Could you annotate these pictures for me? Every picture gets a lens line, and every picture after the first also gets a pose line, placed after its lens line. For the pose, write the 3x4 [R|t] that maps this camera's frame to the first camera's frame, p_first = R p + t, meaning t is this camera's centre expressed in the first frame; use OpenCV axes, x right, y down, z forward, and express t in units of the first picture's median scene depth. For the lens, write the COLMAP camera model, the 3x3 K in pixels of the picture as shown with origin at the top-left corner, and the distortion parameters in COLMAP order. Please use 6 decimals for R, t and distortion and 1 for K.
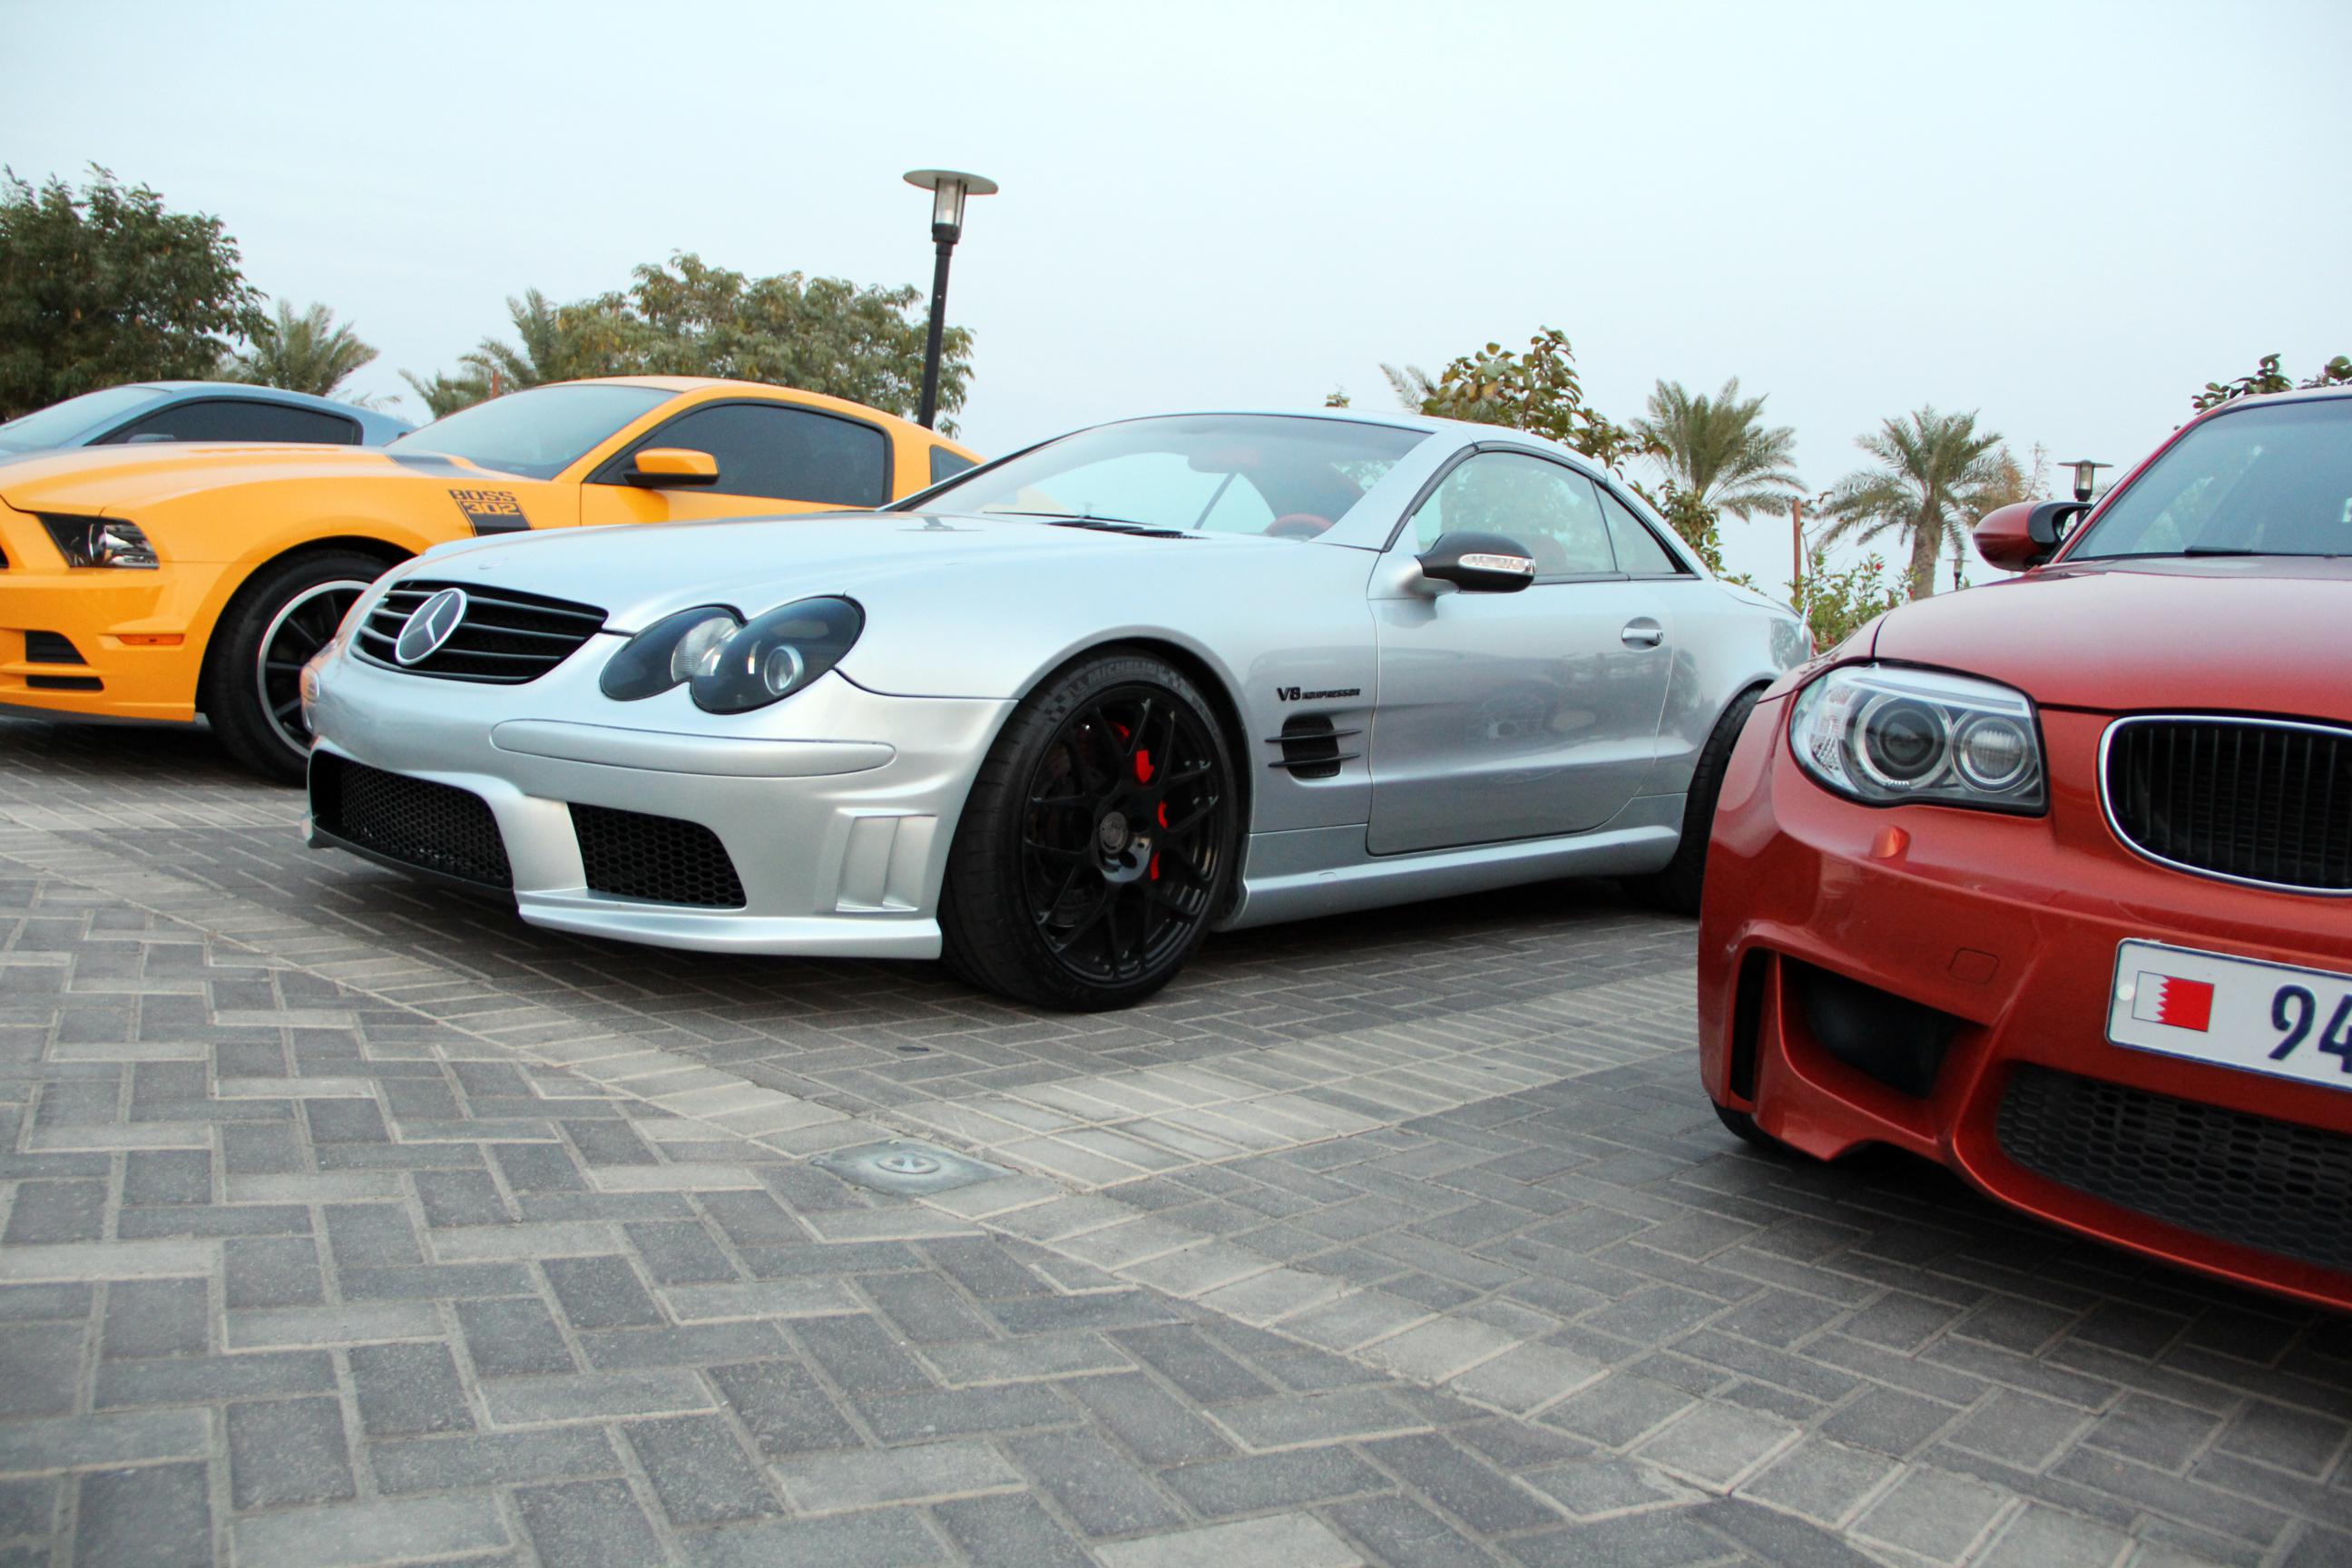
lens RADIAL K [[1941.5, 0, 1176.0], [0, 1941.5, 784.0], [0, 0, 1]] dist [-0.174389, 0.142635]
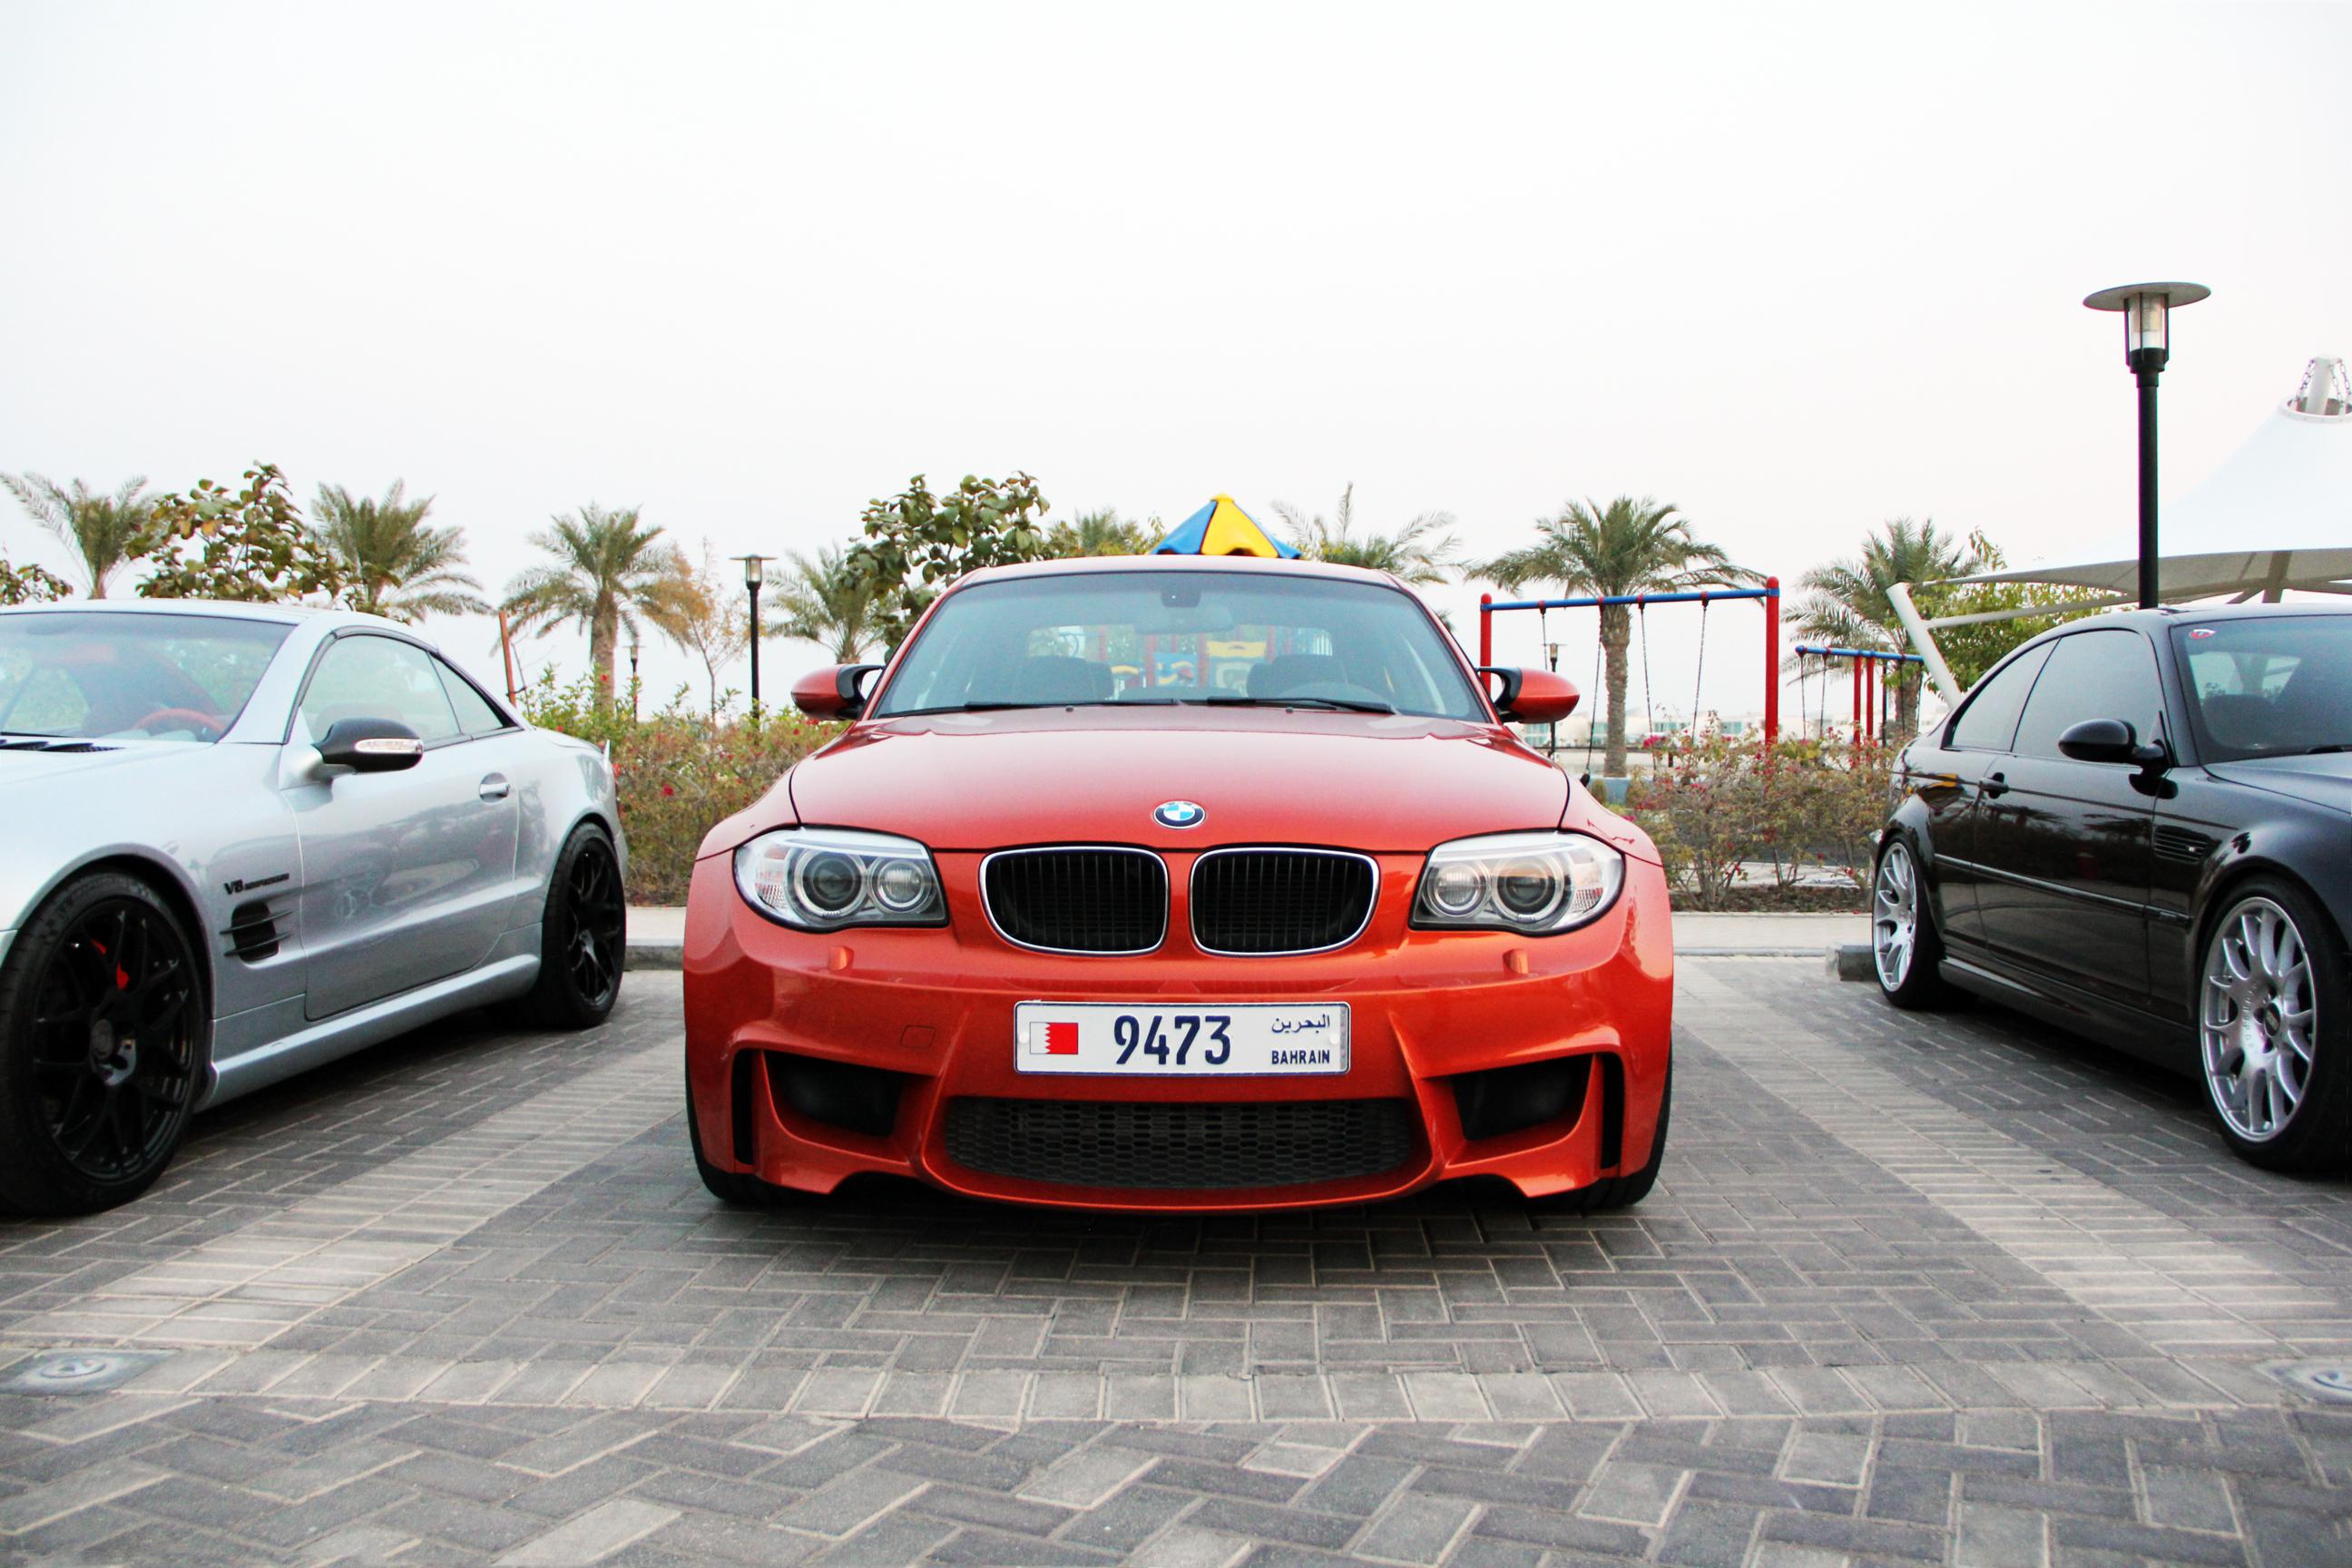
lens RADIAL K [[1941.5, 0, 1176.0], [0, 1941.5, 784.0], [0, 0, 1]] dist [-0.174389, 0.142635]
pose [[0.781623, -0.092115, 0.616912, -0.186250], [0.120523, 0.992700, -0.004476, -0.038230], [-0.611997, 0.077851, 0.787019, -0.173514]]
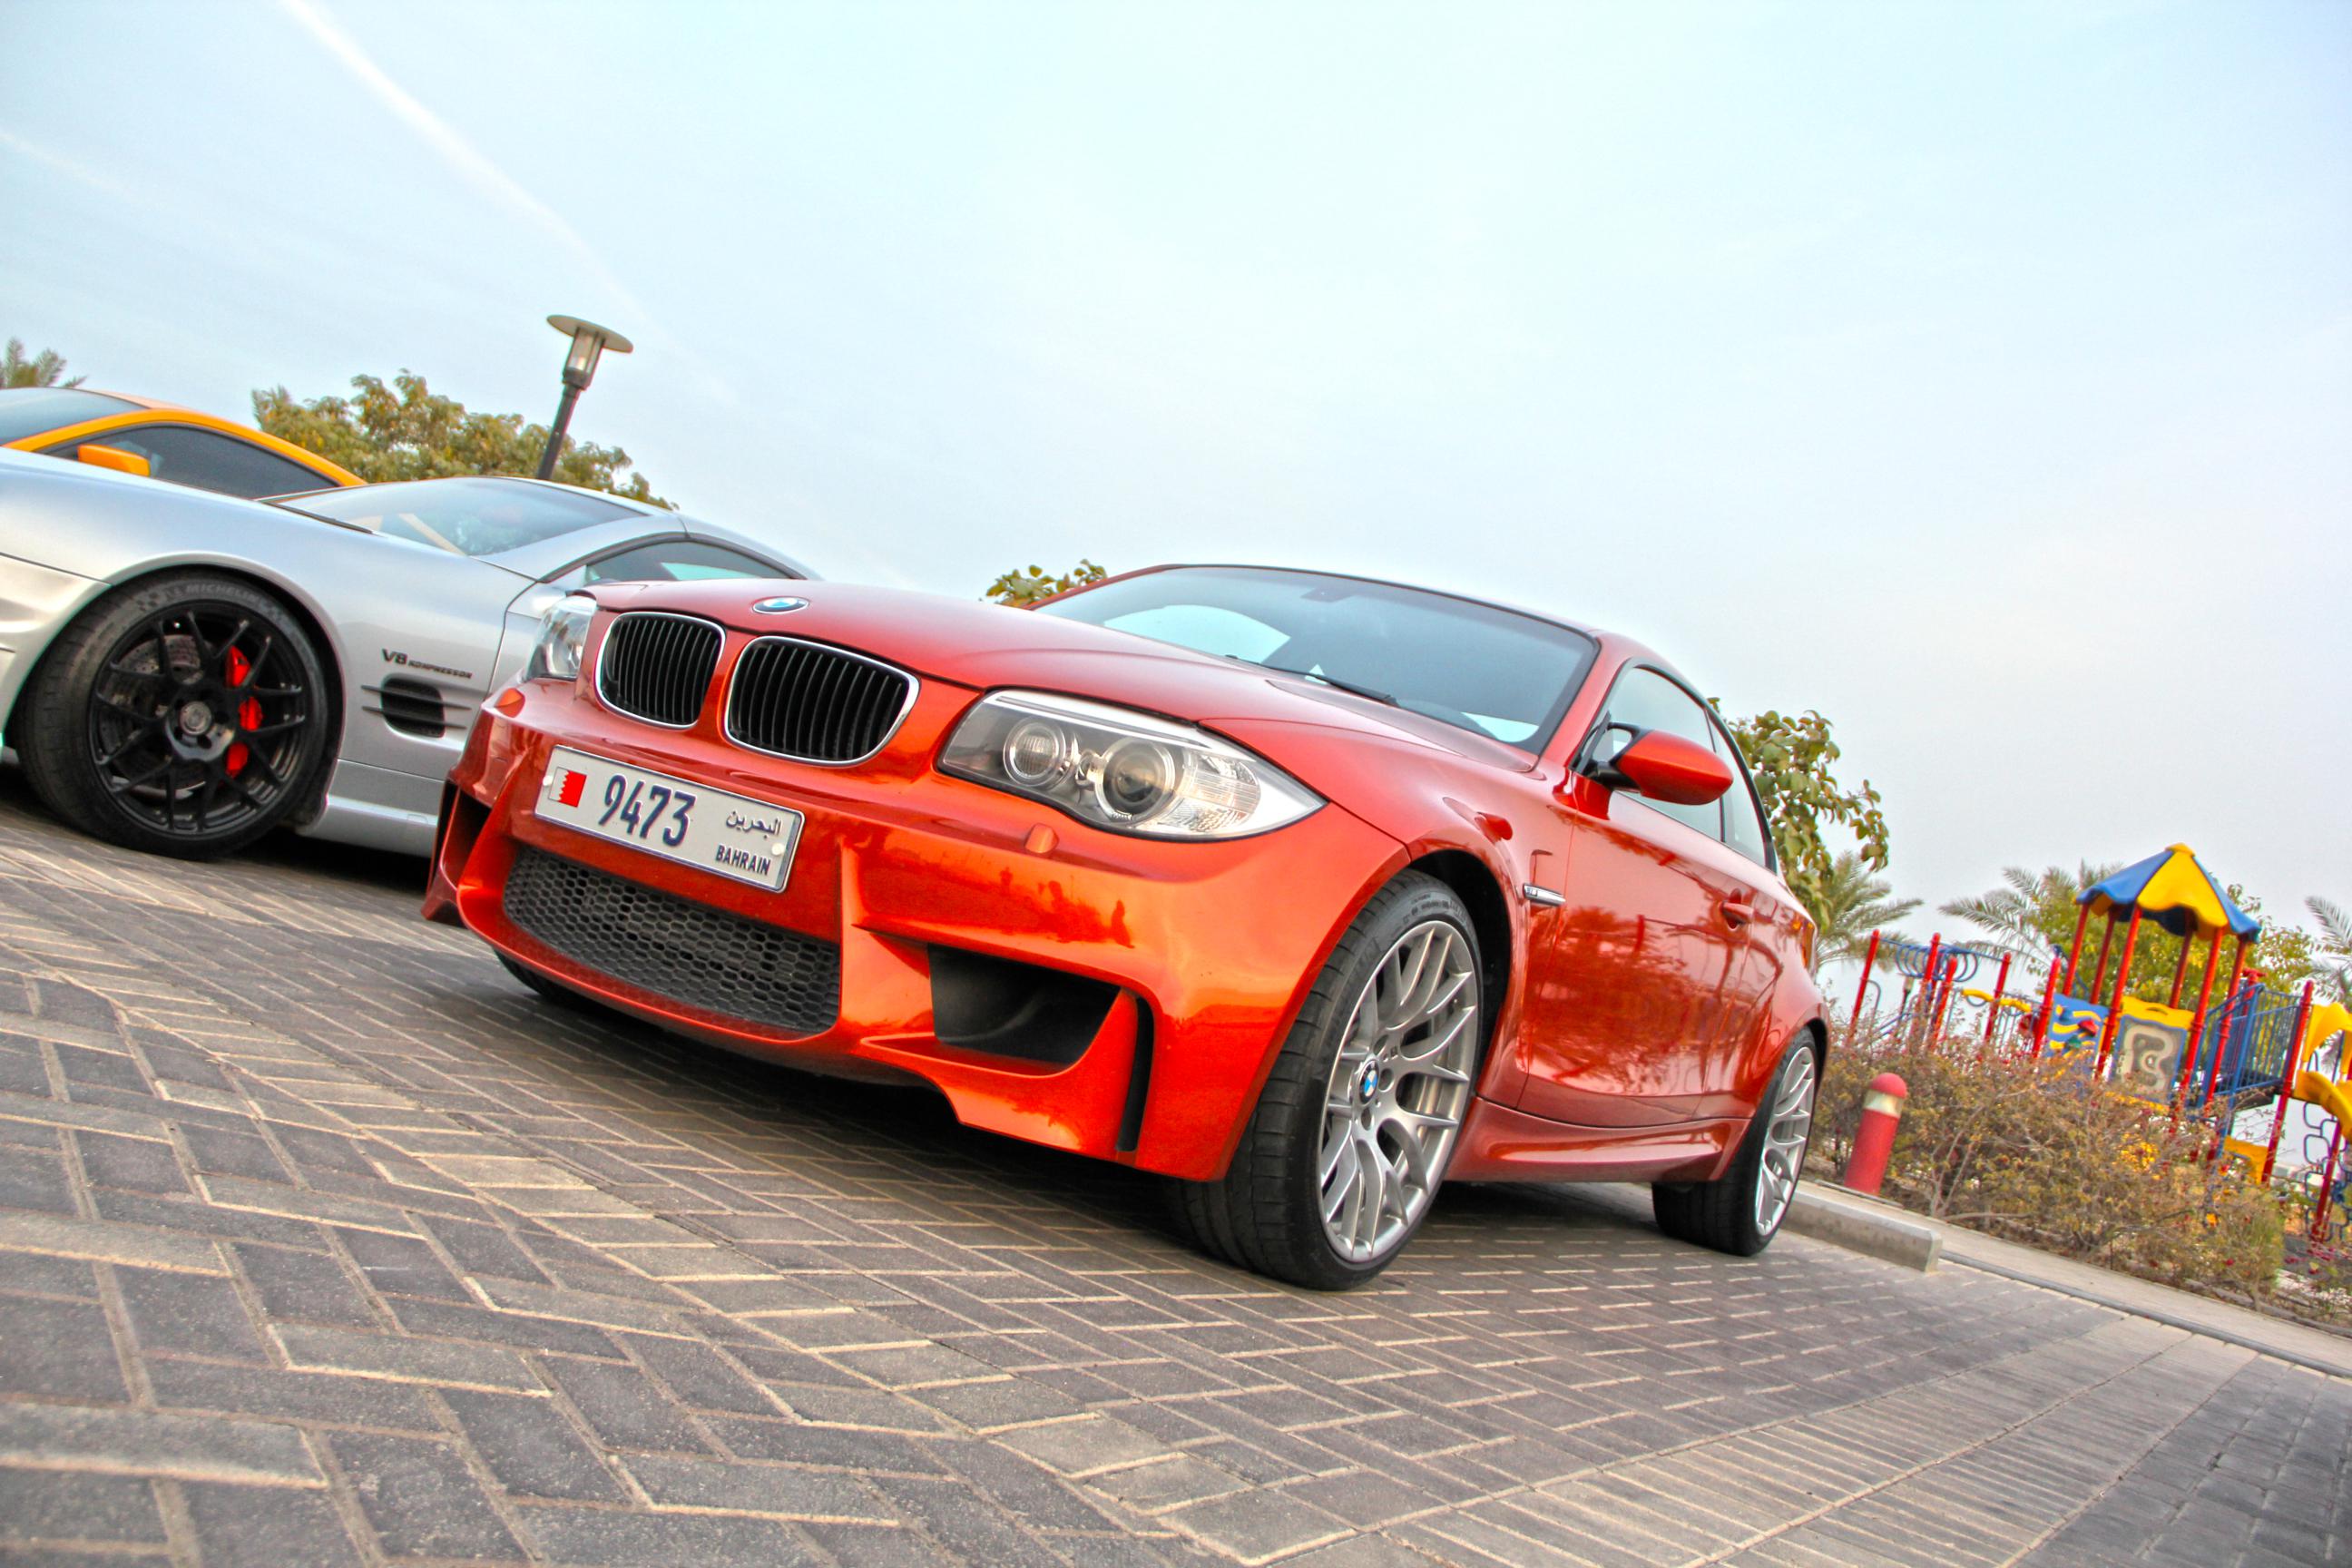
lens RADIAL K [[1931.4, 0, 1051.4], [0, 1931.4, 787.8], [0, 0, 1]] dist [-0.120675, 0.138968]
pose [[0.980080, 0.184530, 0.073437, 0.432807], [-0.173917, 0.975967, -0.131304, 0.134698], [-0.095901, 0.115917, 0.988618, -0.277302]]
